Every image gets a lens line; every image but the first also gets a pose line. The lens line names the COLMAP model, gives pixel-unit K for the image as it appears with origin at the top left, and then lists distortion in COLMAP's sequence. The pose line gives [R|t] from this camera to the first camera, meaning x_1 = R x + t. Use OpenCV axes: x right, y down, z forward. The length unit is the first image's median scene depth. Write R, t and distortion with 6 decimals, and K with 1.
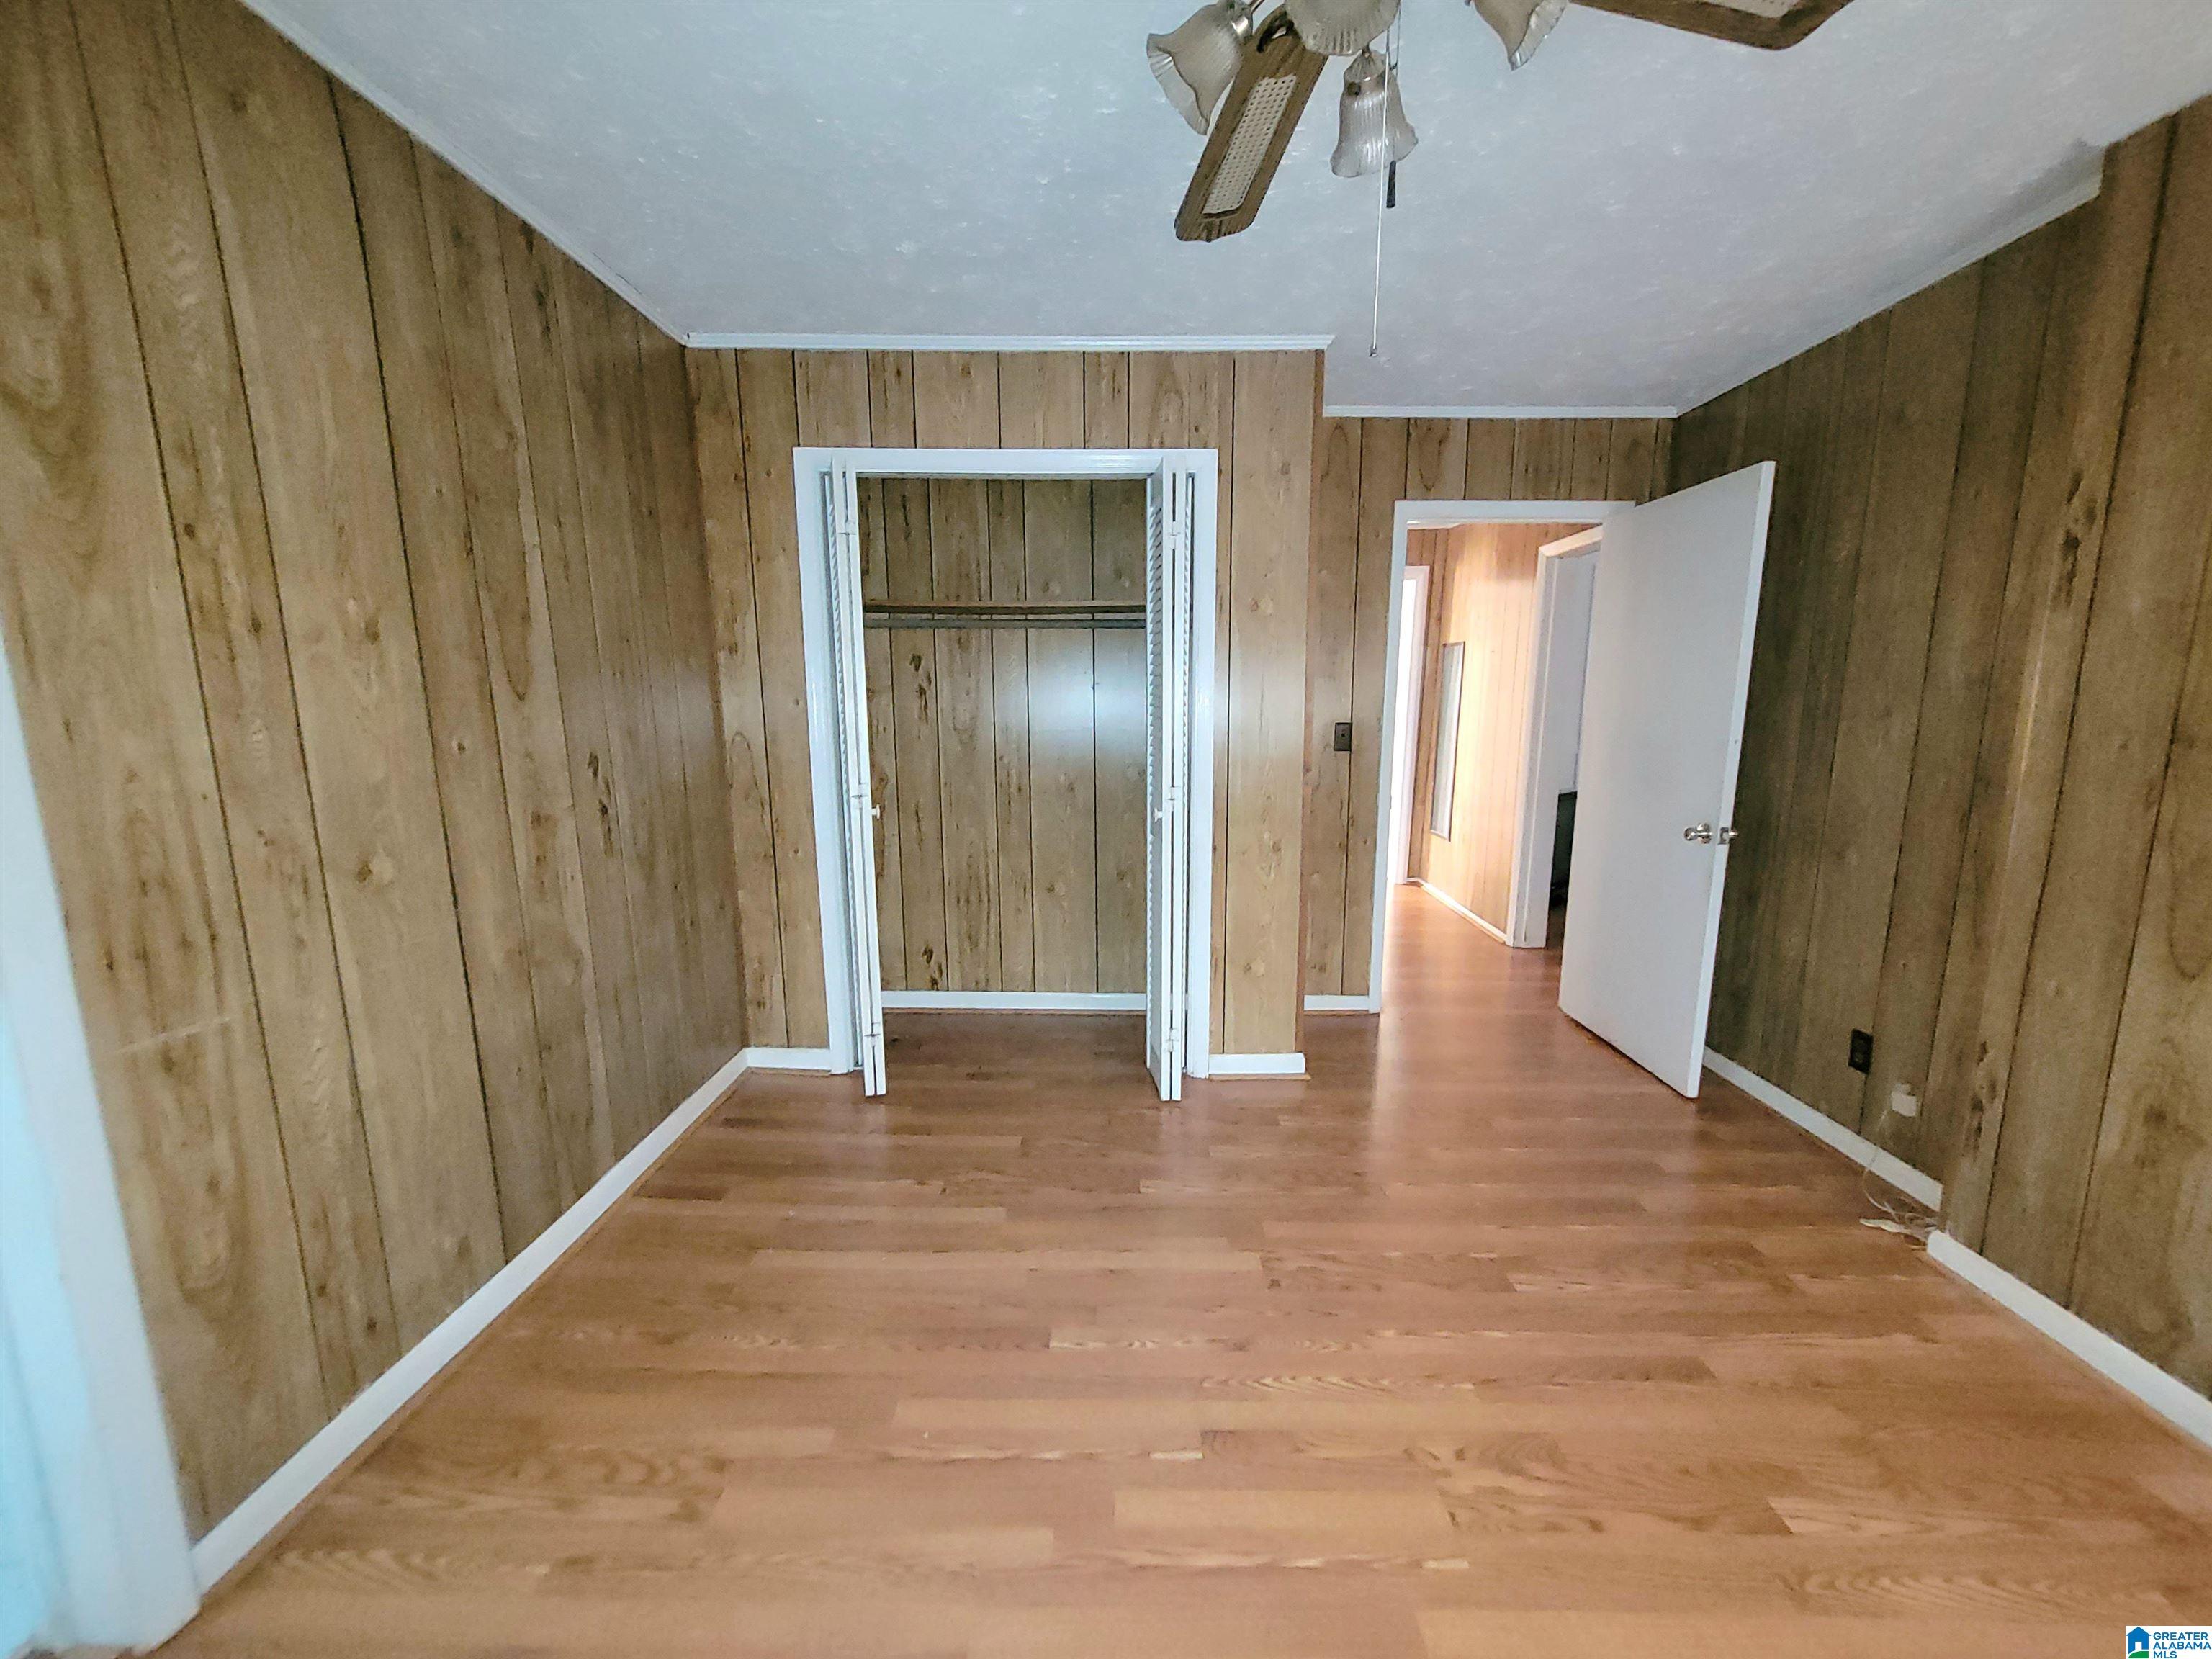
lens RADIAL K [[851.8, 0, 1110.1], [0, 851.8, 835.2], [0, 0, 1]] dist [-0.001705, 0.002464]
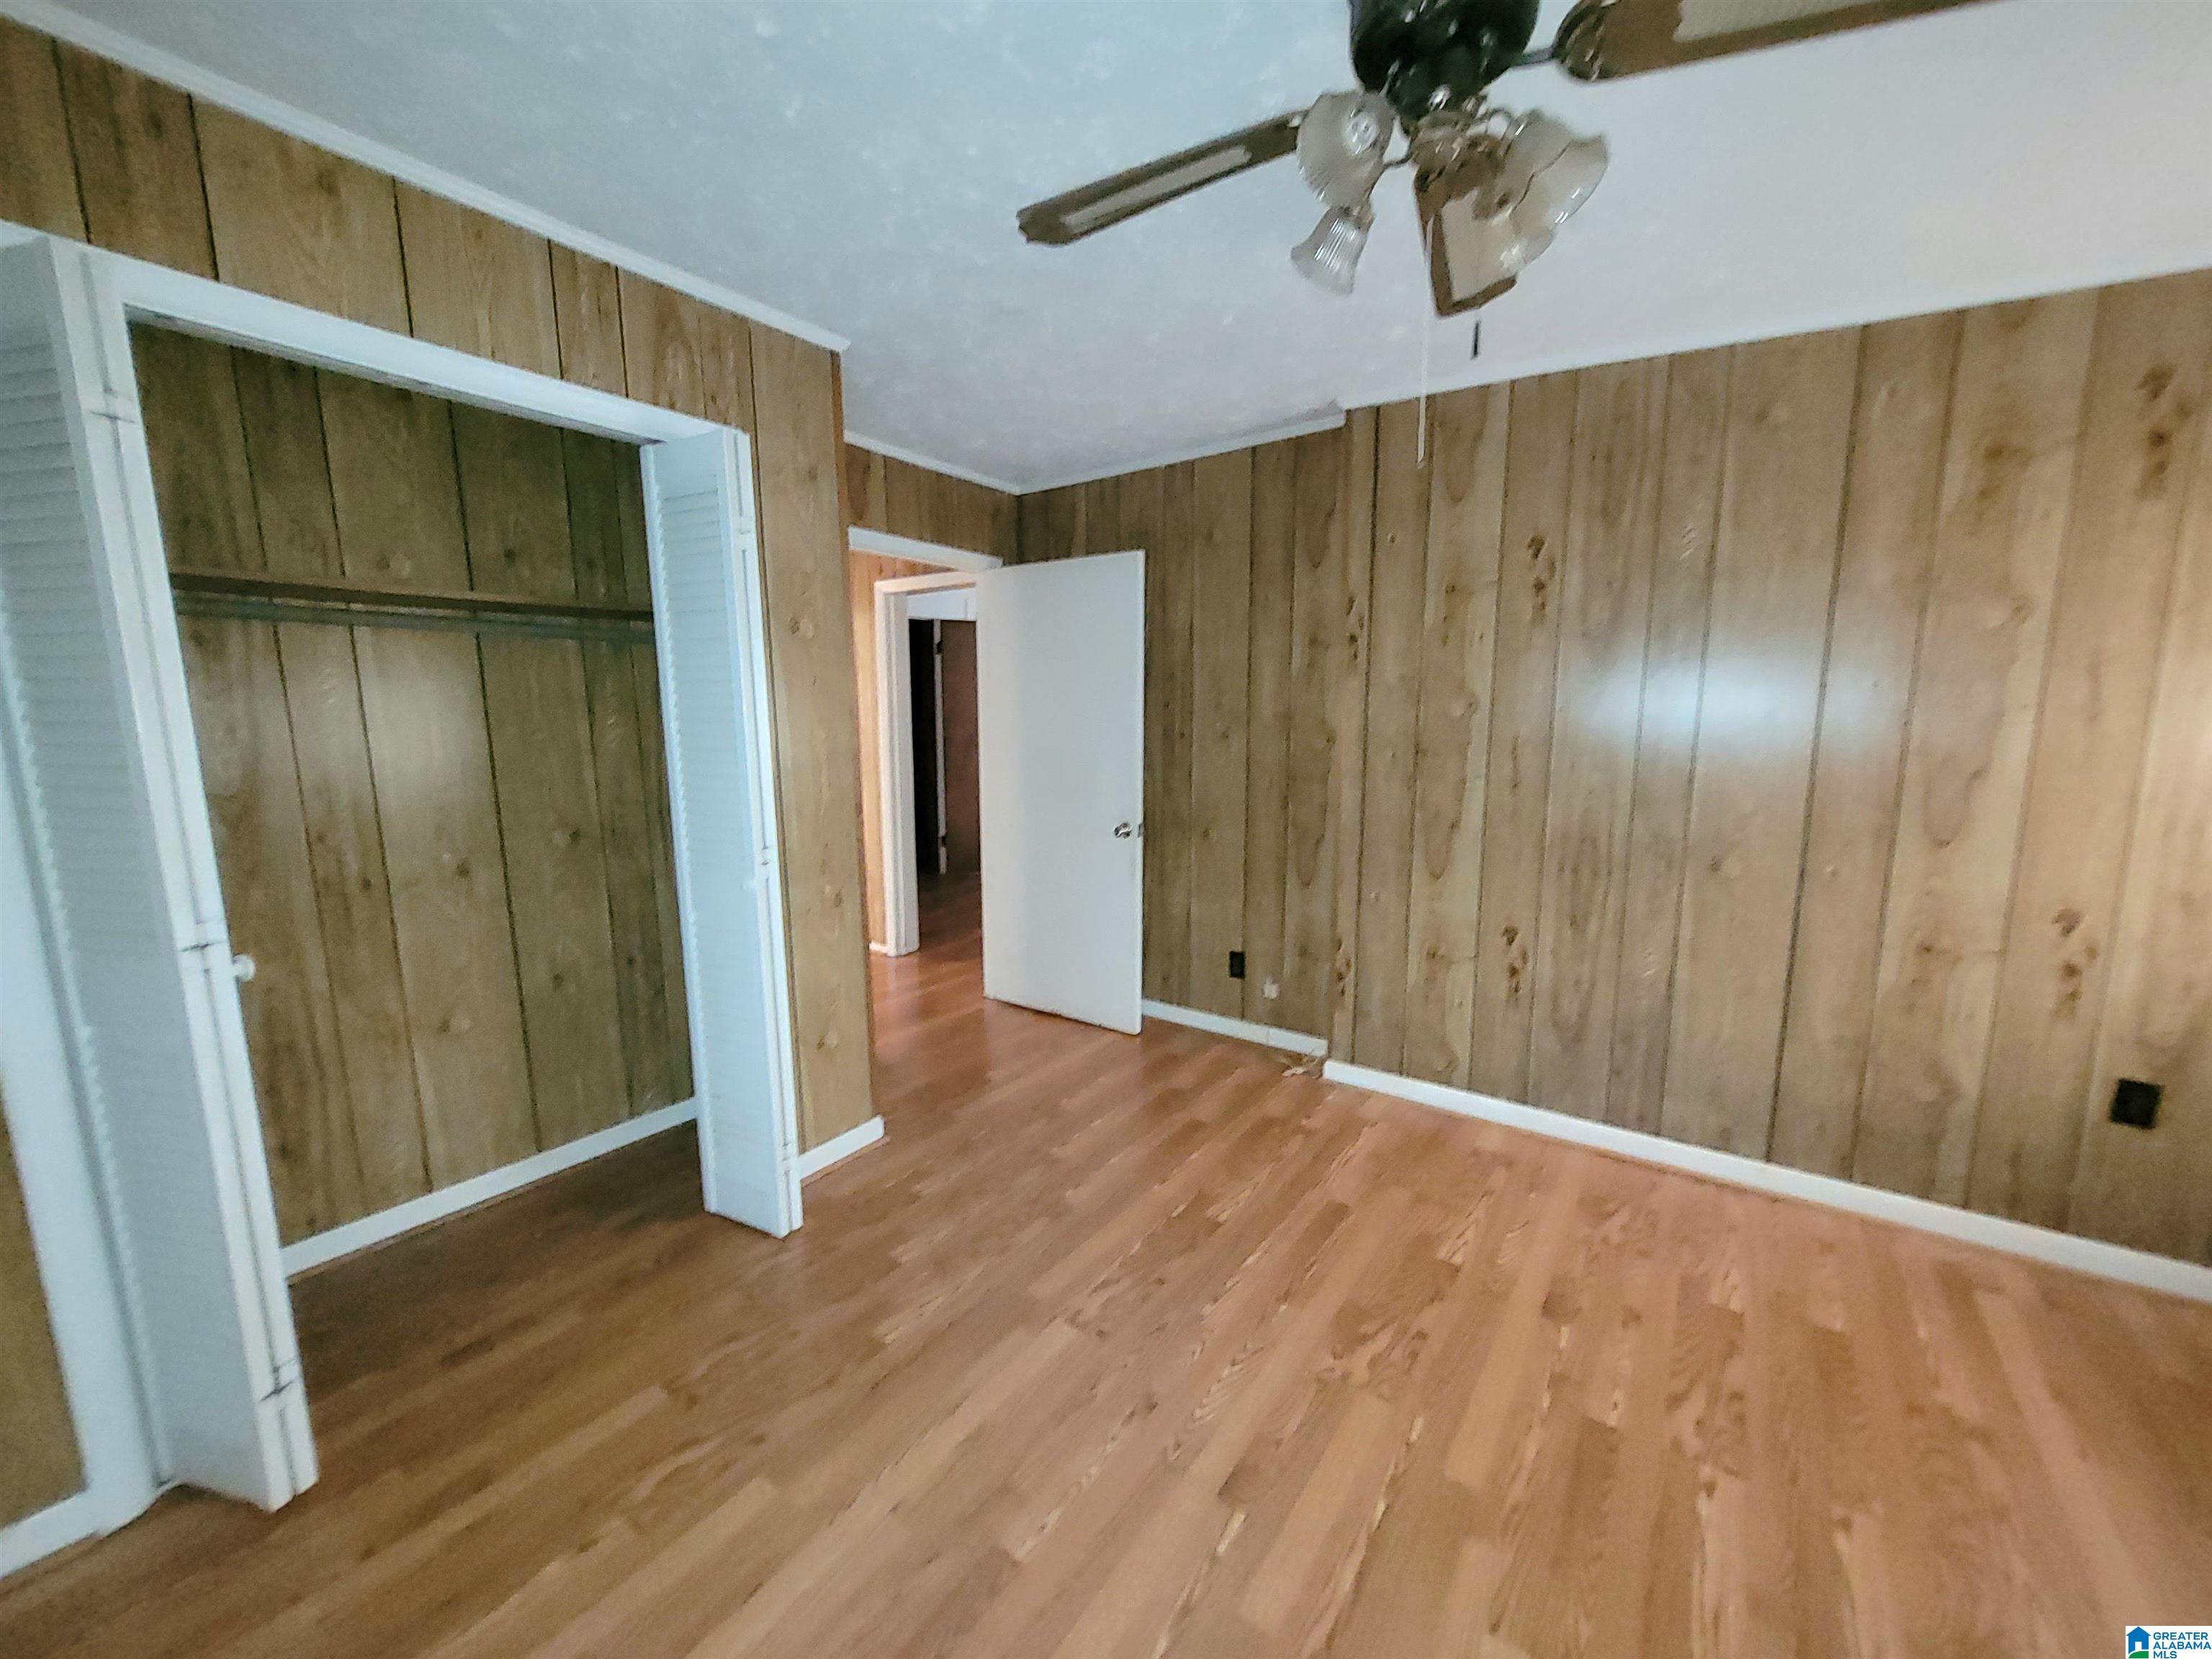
lens RADIAL K [[851.8, 0, 1110.1], [0, 851.8, 835.2], [0, 0, 1]] dist [-0.001705, 0.002464]
pose [[0.588012, -0.117753, 0.800235, -0.412864], [0.131420, 0.990109, 0.049126, -0.071326], [-0.798105, 0.076280, 0.597671, 0.288587]]
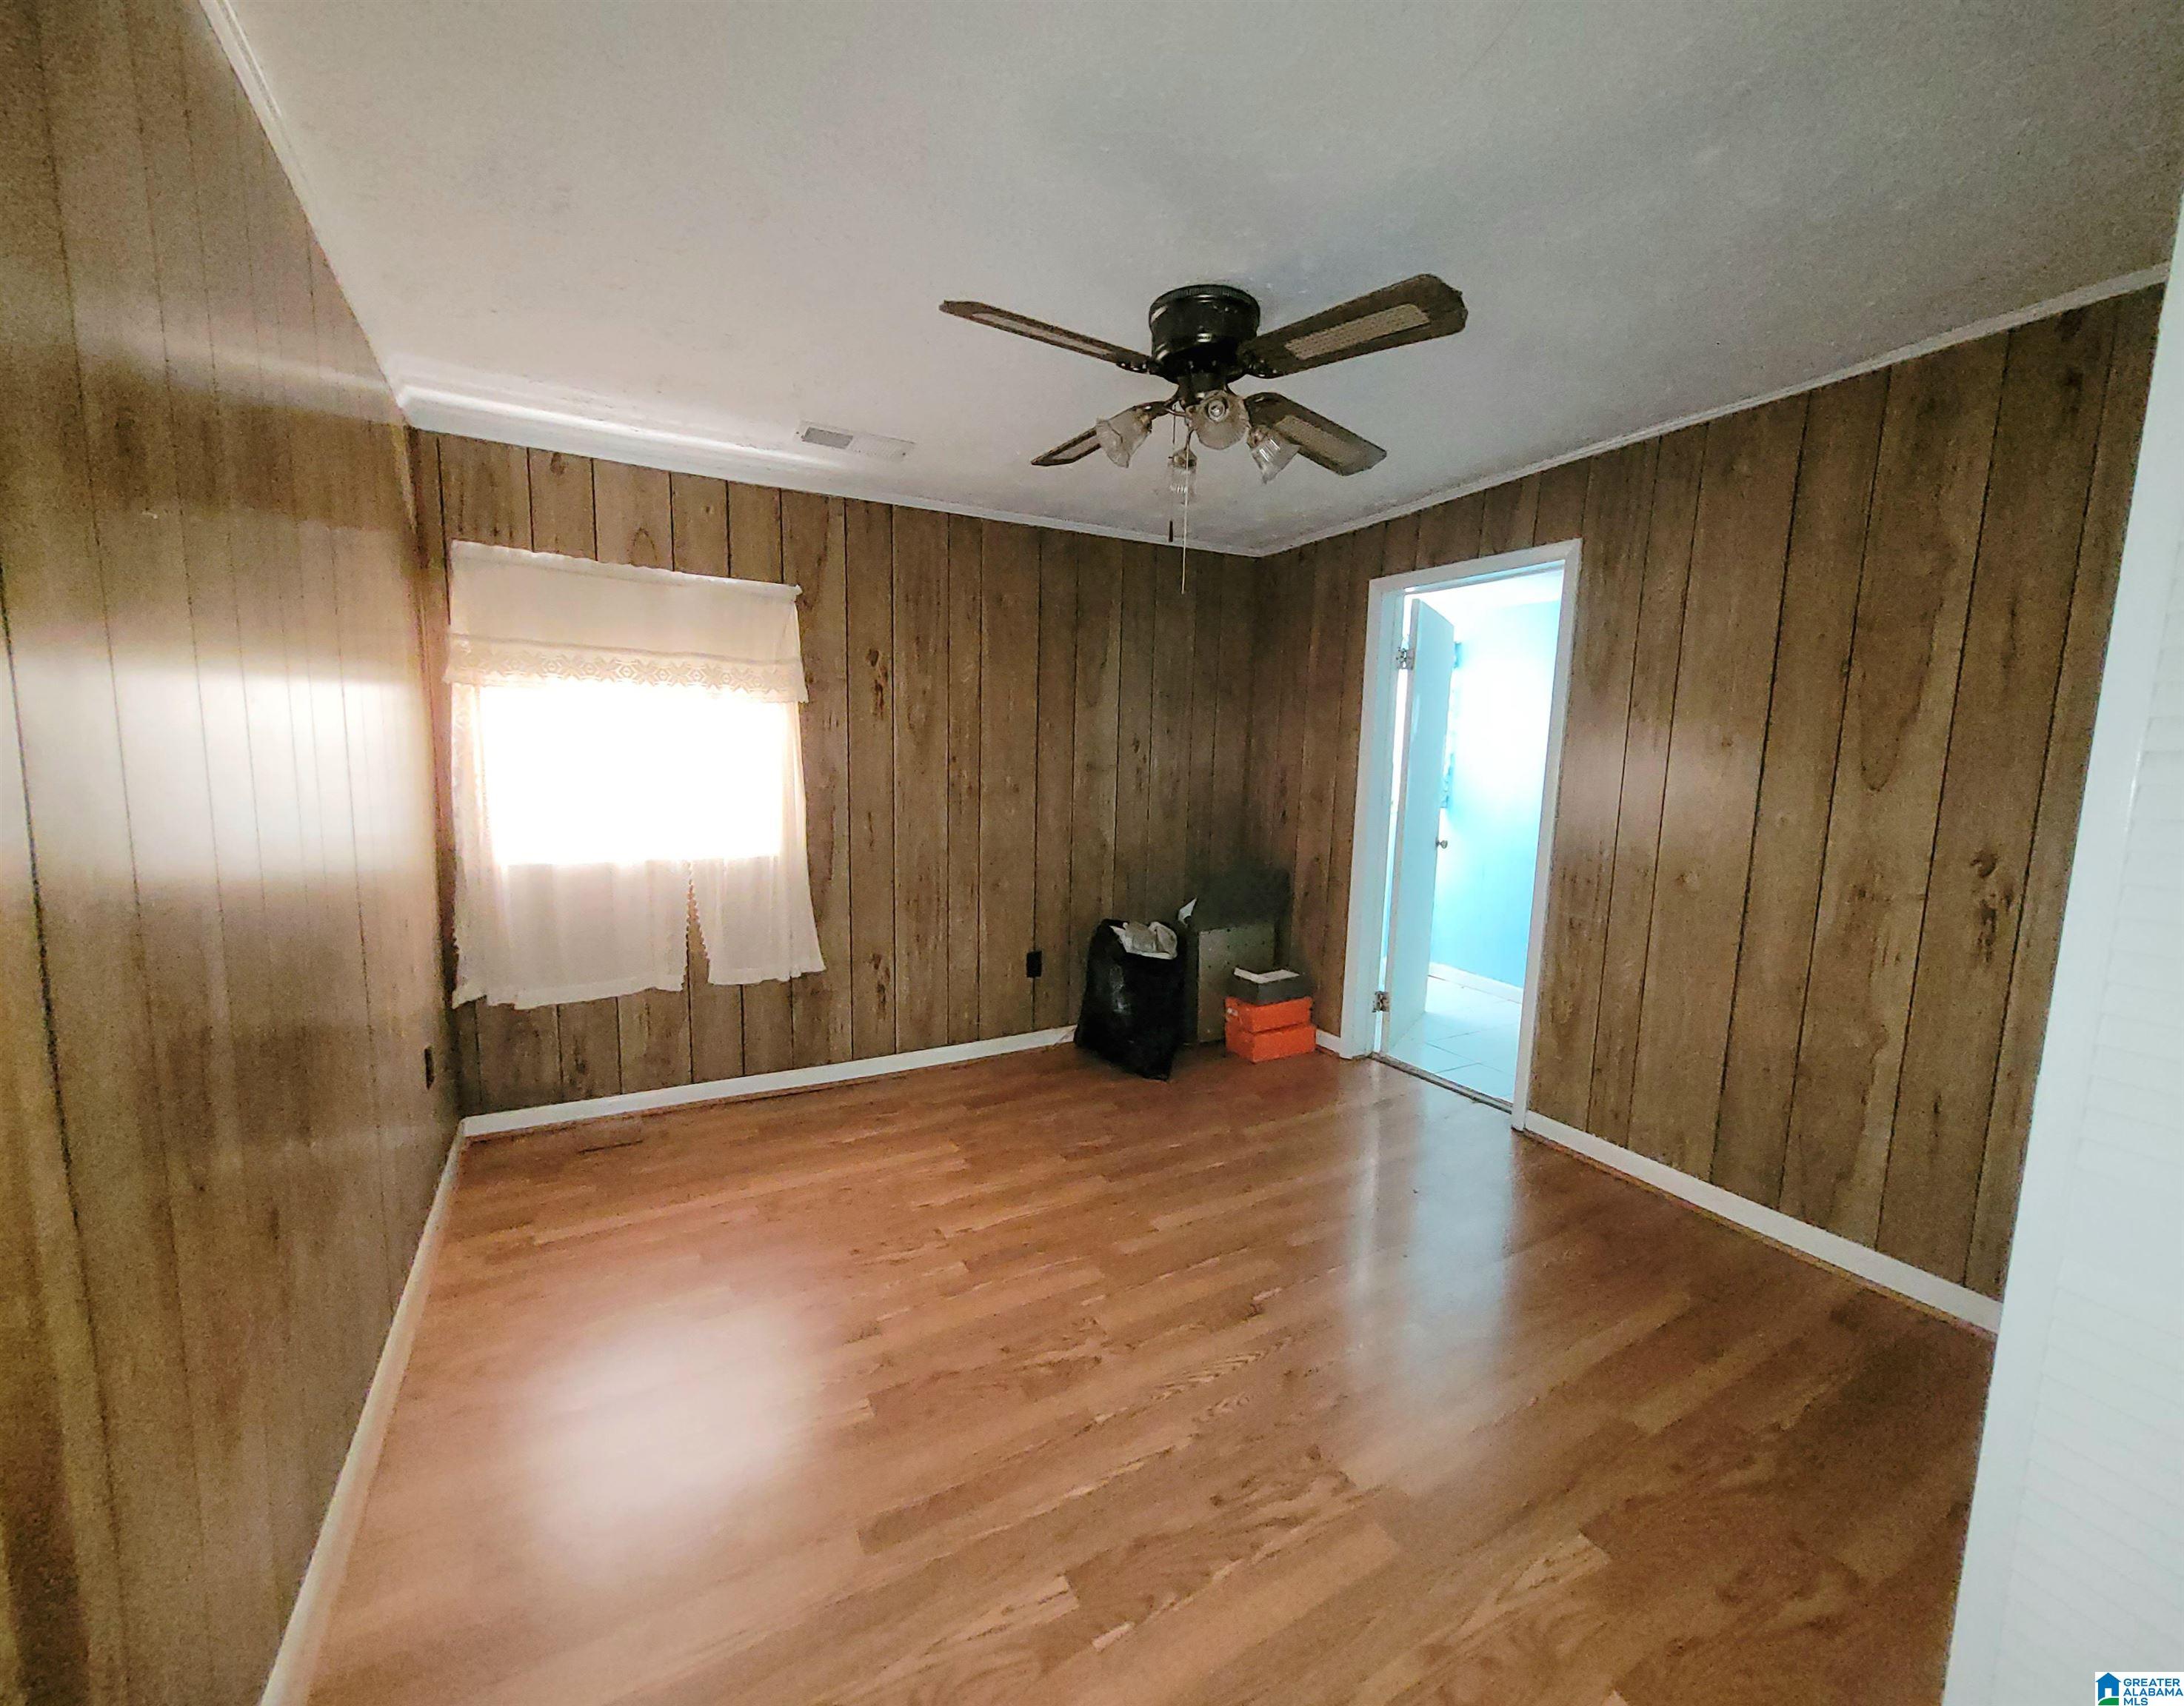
lens RADIAL K [[924.3, 0, 1131.6], [0, 924.3, 859.9], [0, 0, 1]] dist [-0.000171, -0.000044]
pose [[-0.855771, 0.038518, -0.515919, 0.646063], [-0.109359, 0.961223, 0.253162, -0.214688], [0.505664, 0.273069, -0.818375, 1.200092]]
